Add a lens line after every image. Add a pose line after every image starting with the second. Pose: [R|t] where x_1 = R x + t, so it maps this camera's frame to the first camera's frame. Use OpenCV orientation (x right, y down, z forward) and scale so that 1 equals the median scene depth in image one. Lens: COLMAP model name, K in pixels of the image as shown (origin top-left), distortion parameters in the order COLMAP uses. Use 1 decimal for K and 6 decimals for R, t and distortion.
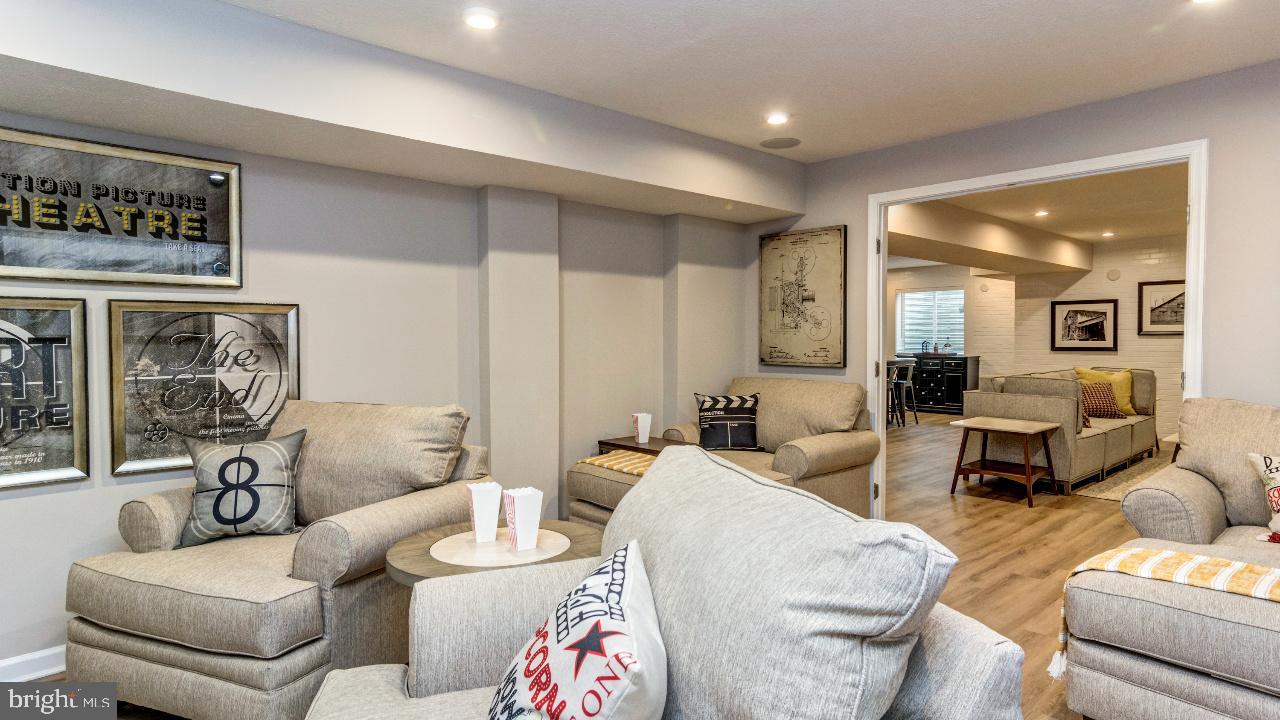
lens RADIAL K [[715.4, 0, 635.2], [0, 715.4, 354.2], [0, 0, 1]] dist [-0.002370, 0.002305]
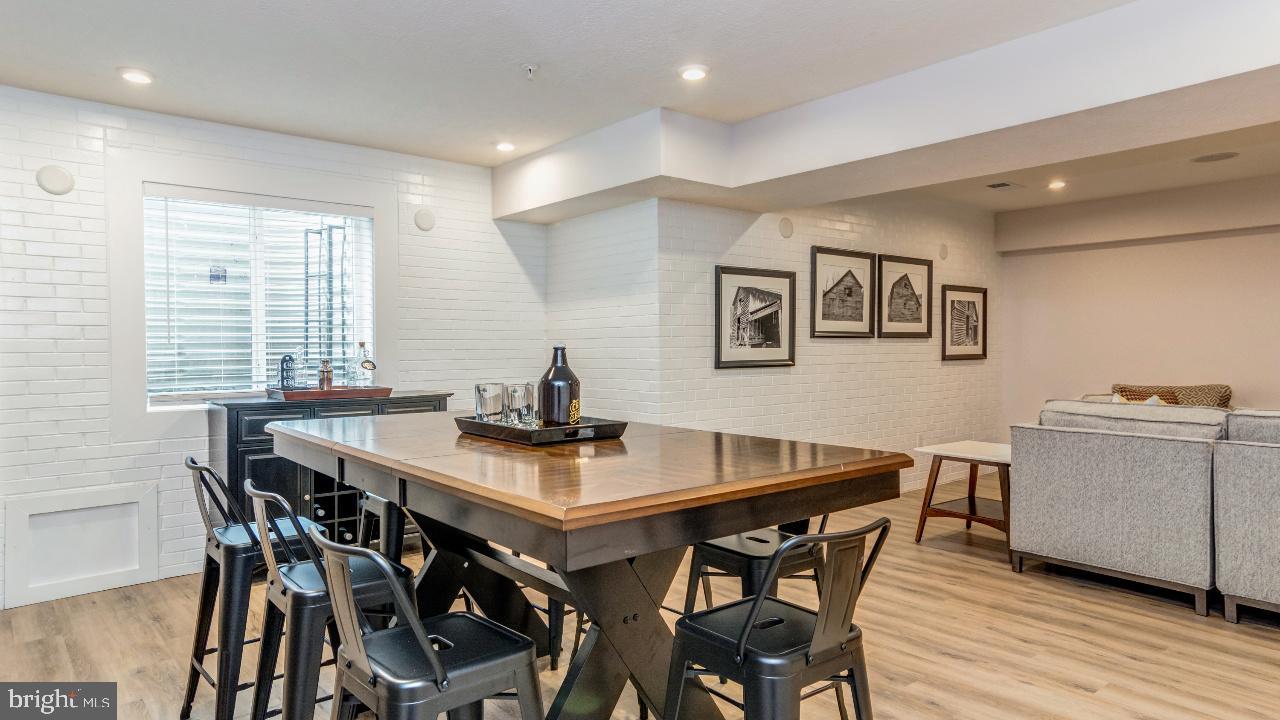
lens RADIAL K [[784.5, 0, 640.4], [0, 784.5, 352.1], [0, 0, 1]] dist [0.005268, 0.006007]
pose [[0.054530, -0.005231, 0.998498, 0.060013], [0.029036, 0.999572, 0.003651, -0.020243], [-0.998090, 0.028793, 0.054659, 1.054425]]
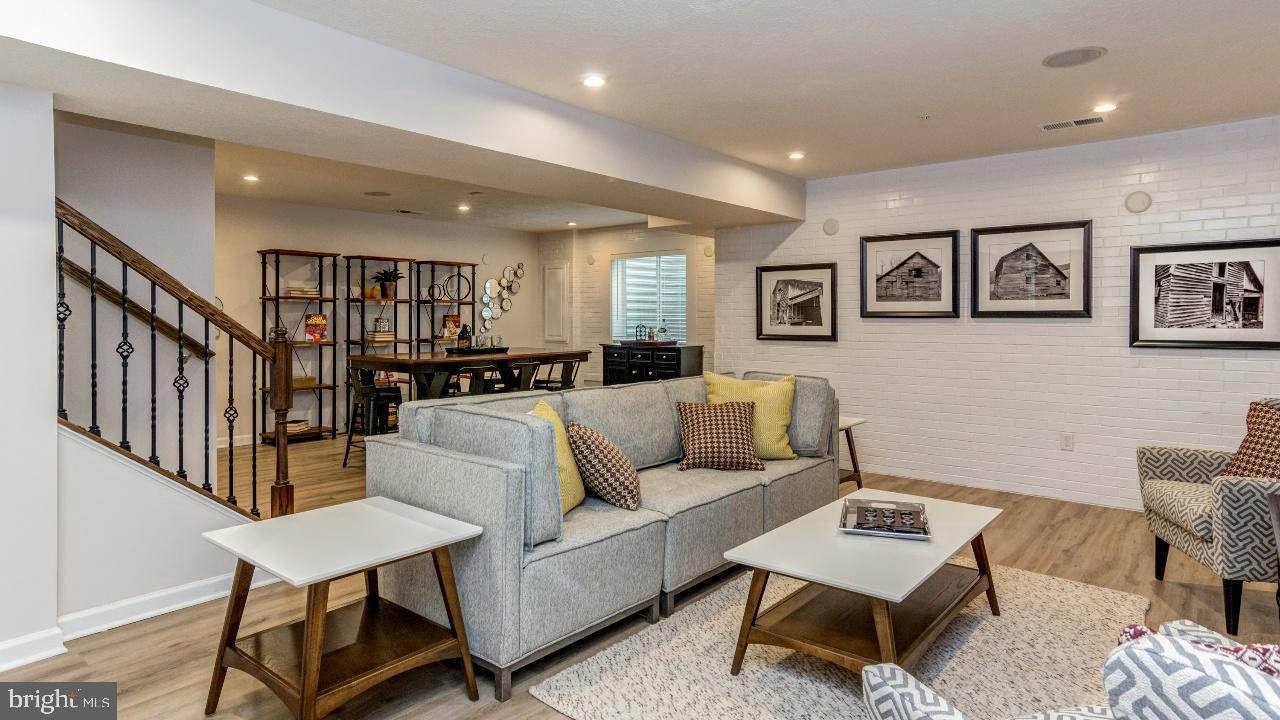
lens RADIAL K [[715.4, 0, 651.9], [0, 715.4, 326.9], [0, 0, 1]] dist [-0.002370, 0.002305]
pose [[0.988666, 0.001601, 0.150126, 0.393722], [0.000245, 0.999925, -0.012277, -0.009129], [-0.150135, 0.012175, 0.988591, 0.357178]]
